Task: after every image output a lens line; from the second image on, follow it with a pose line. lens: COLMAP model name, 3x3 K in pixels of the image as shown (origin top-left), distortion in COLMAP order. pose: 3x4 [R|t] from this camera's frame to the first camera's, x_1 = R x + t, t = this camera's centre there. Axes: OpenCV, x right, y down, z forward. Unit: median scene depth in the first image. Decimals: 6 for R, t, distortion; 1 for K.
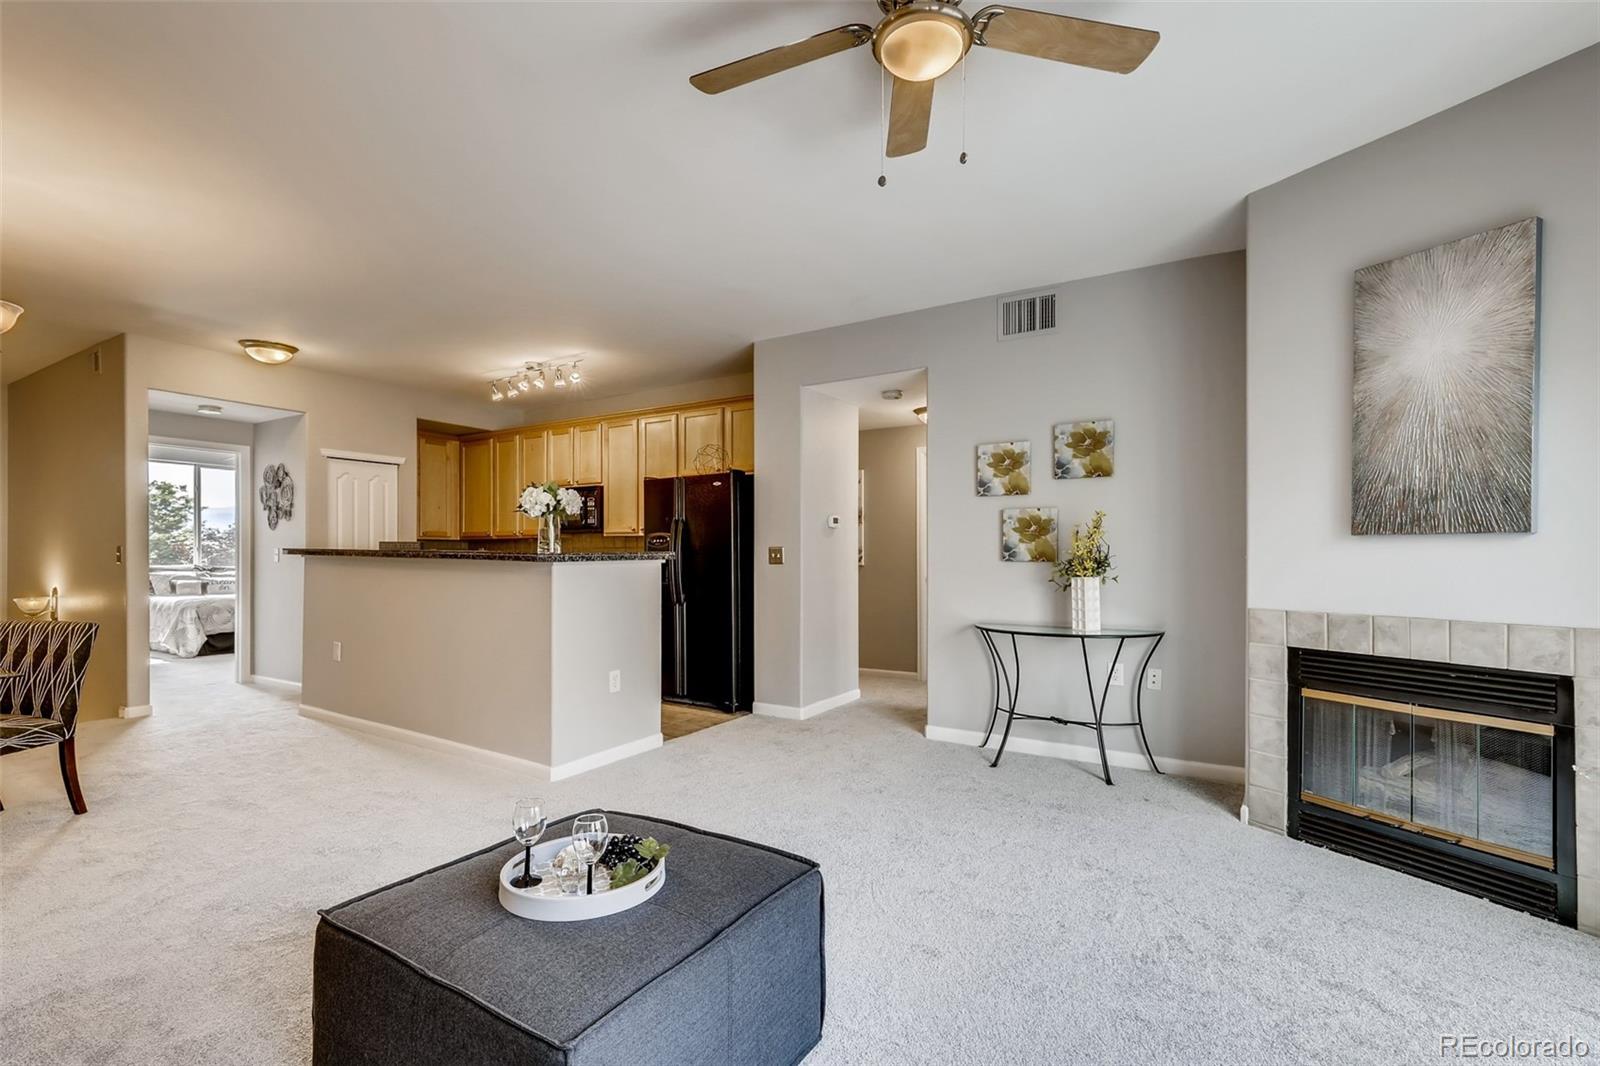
lens RADIAL K [[721.4, 0, 776.2], [0, 721.4, 556.9], [0, 0, 1]] dist [0.023114, 0.000598]
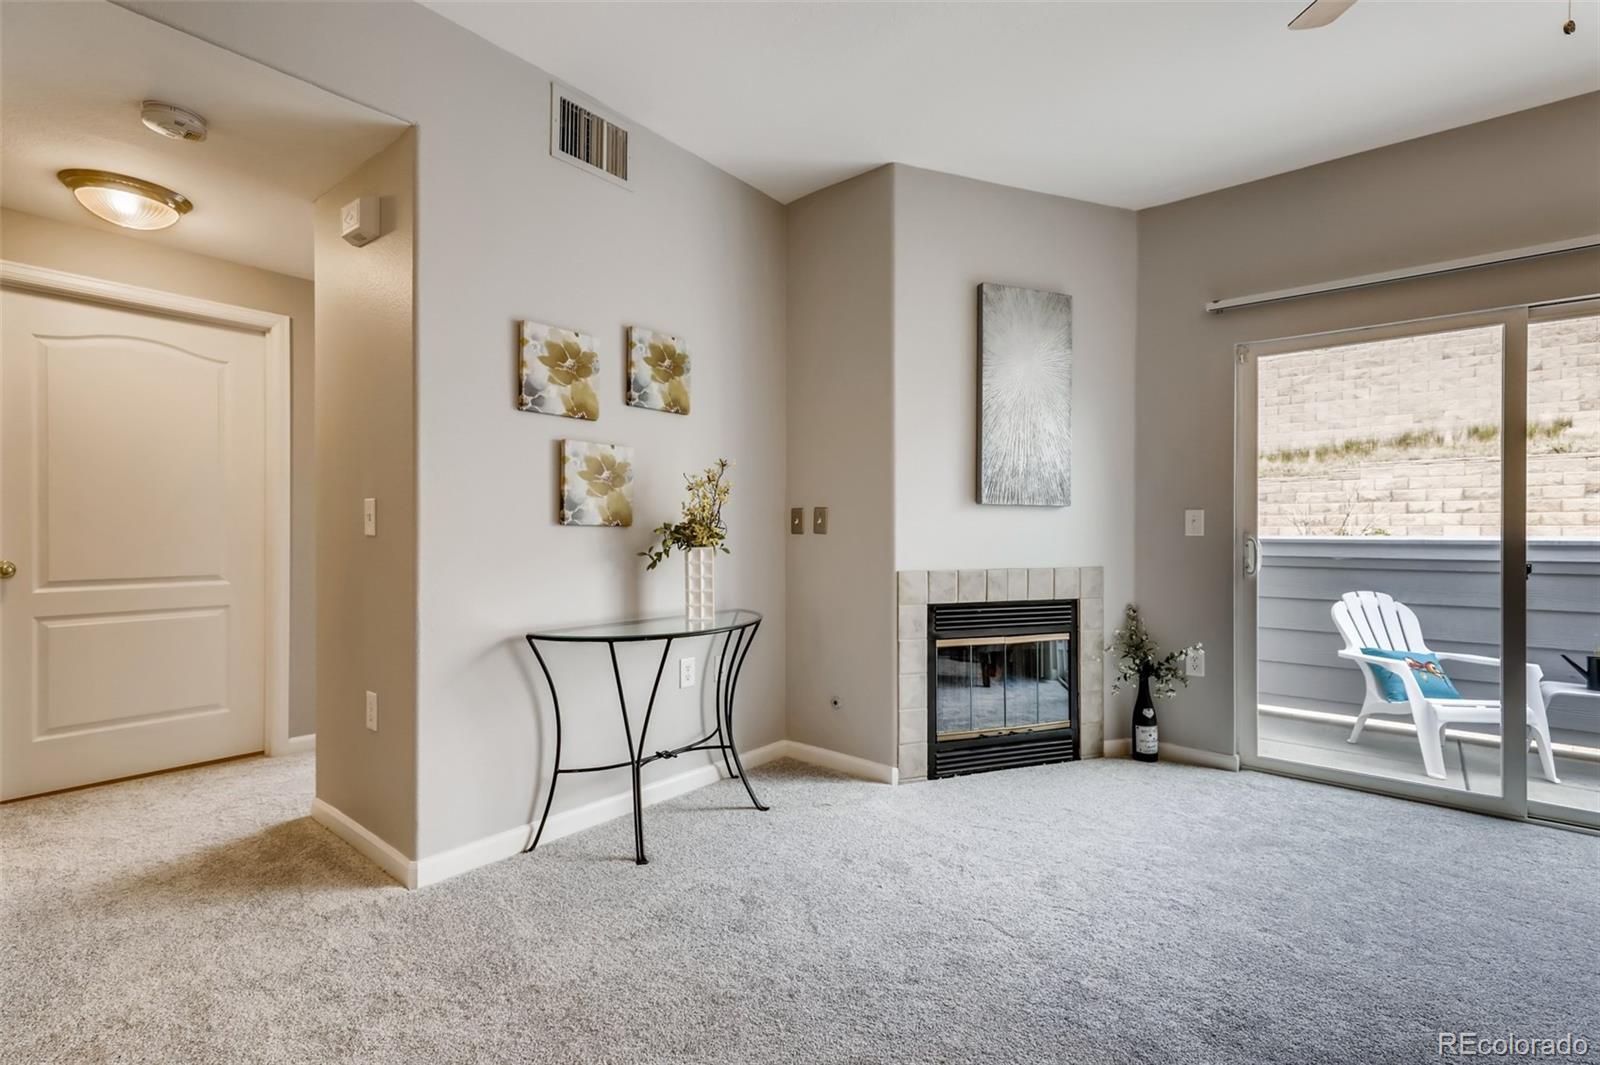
lens RADIAL K [[728.3, 0, 803.6], [0, 728.3, 538.5], [0, 0, 1]] dist [0.008695, -0.000343]
pose [[0.111018, -0.006045, 0.993800, -0.278563], [-0.000479, 0.999981, 0.006136, 0.013506], [-0.993818, -0.001157, 0.111013, 0.761734]]
